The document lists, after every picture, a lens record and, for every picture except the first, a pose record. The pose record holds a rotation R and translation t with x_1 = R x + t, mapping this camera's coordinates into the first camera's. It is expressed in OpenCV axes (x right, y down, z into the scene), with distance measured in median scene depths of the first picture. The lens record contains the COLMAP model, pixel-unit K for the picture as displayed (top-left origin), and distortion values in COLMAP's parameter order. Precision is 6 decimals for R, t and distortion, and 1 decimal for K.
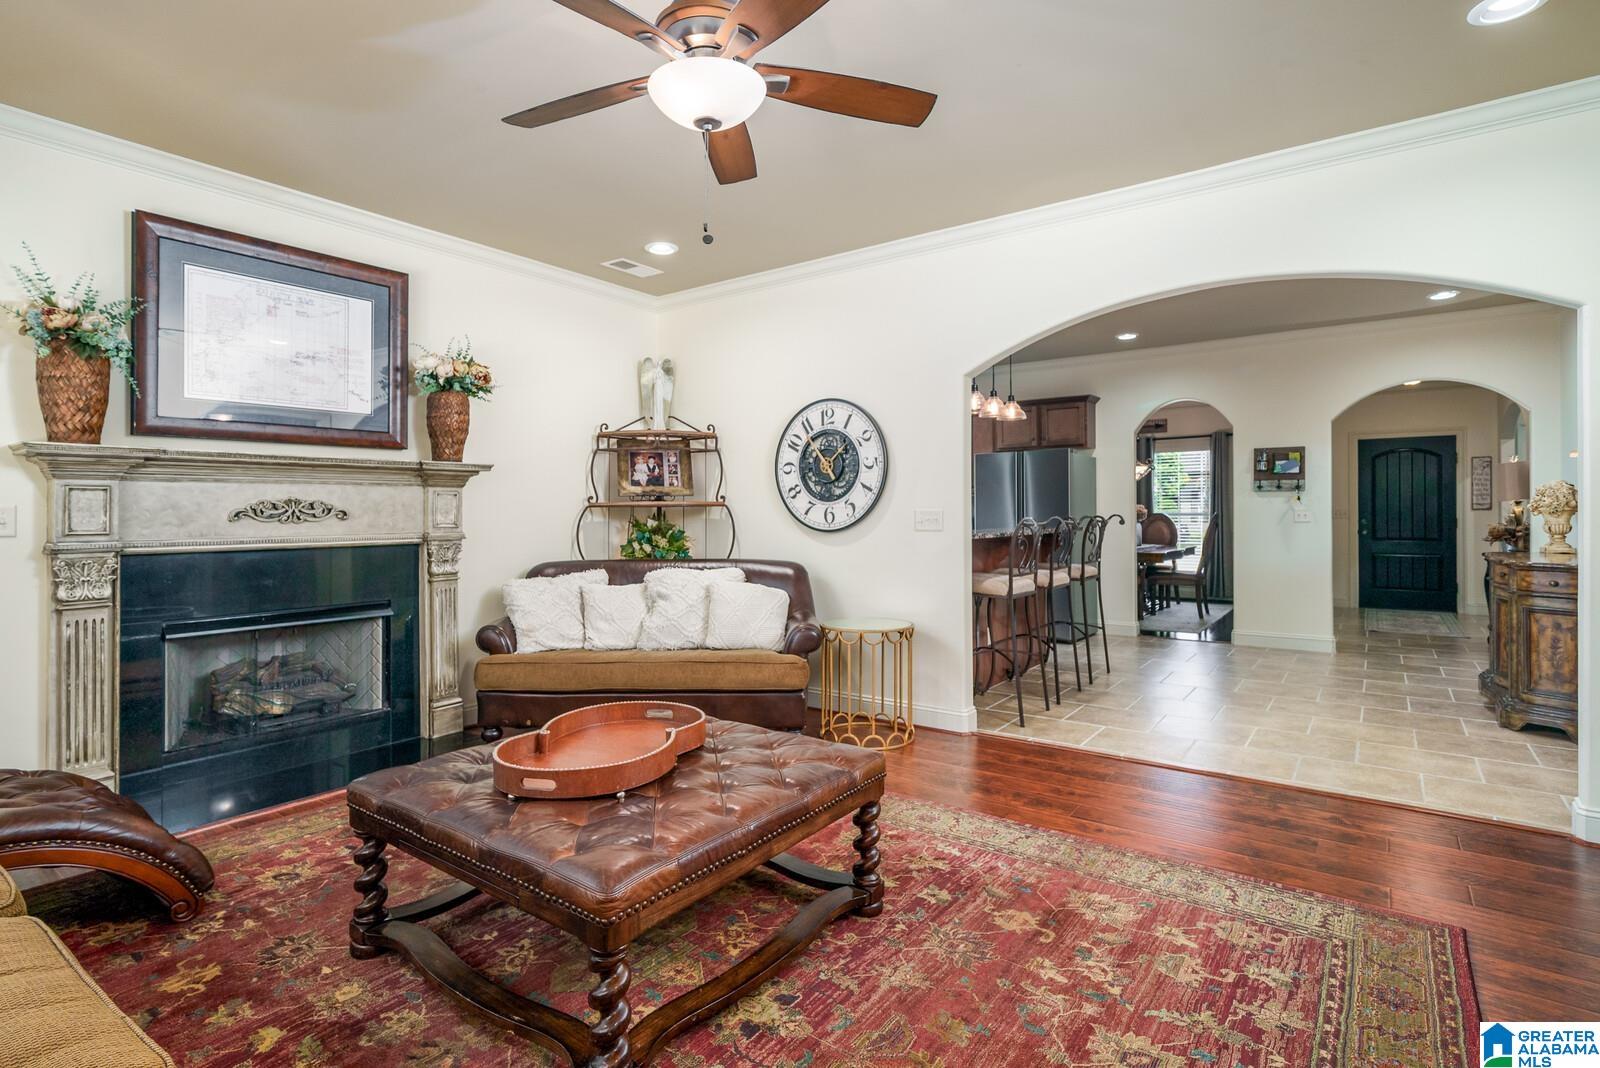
lens RADIAL K [[778.4, 0, 797.9], [0, 778.4, 500.2], [0, 0, 1]] dist [-0.001880, -0.000284]
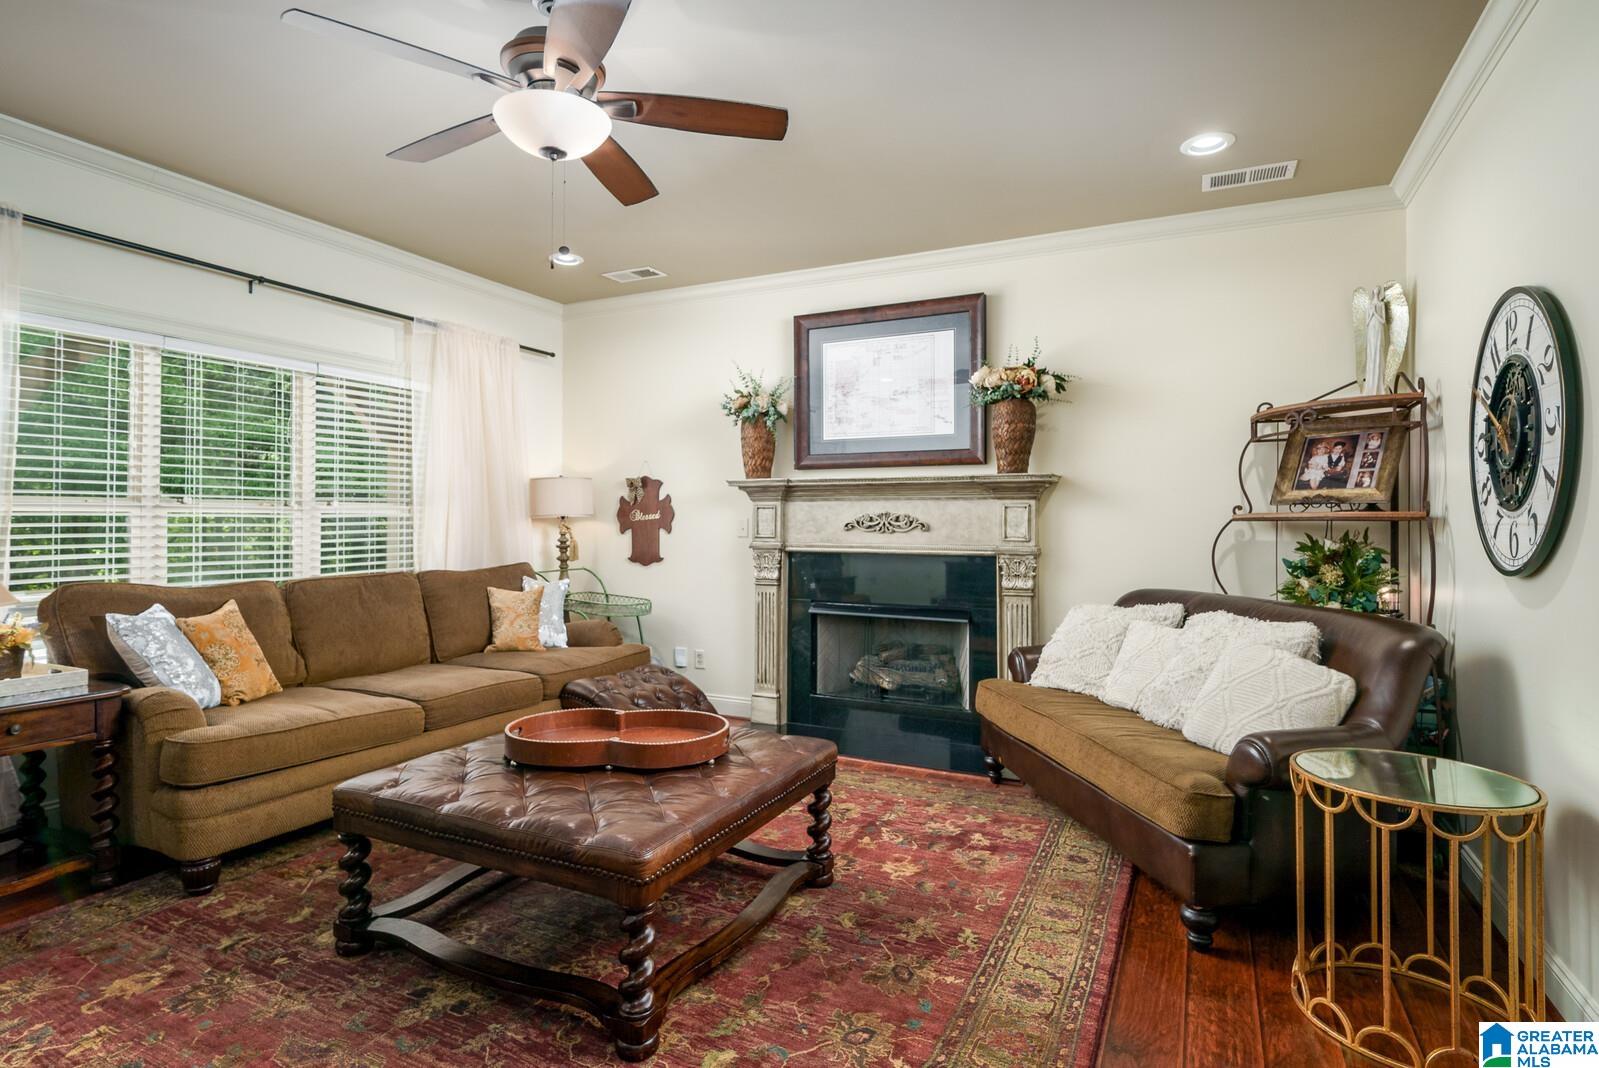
lens RADIAL K [[801.2, 0, 795.5], [0, 801.2, 522.8], [0, 0, 1]] dist [-0.000472, 0.000971]
pose [[0.193821, 0.007296, -0.981010, 0.498149], [0.008273, 0.999925, 0.009071, 0.001000], [0.981002, -0.009874, 0.193747, 0.562125]]
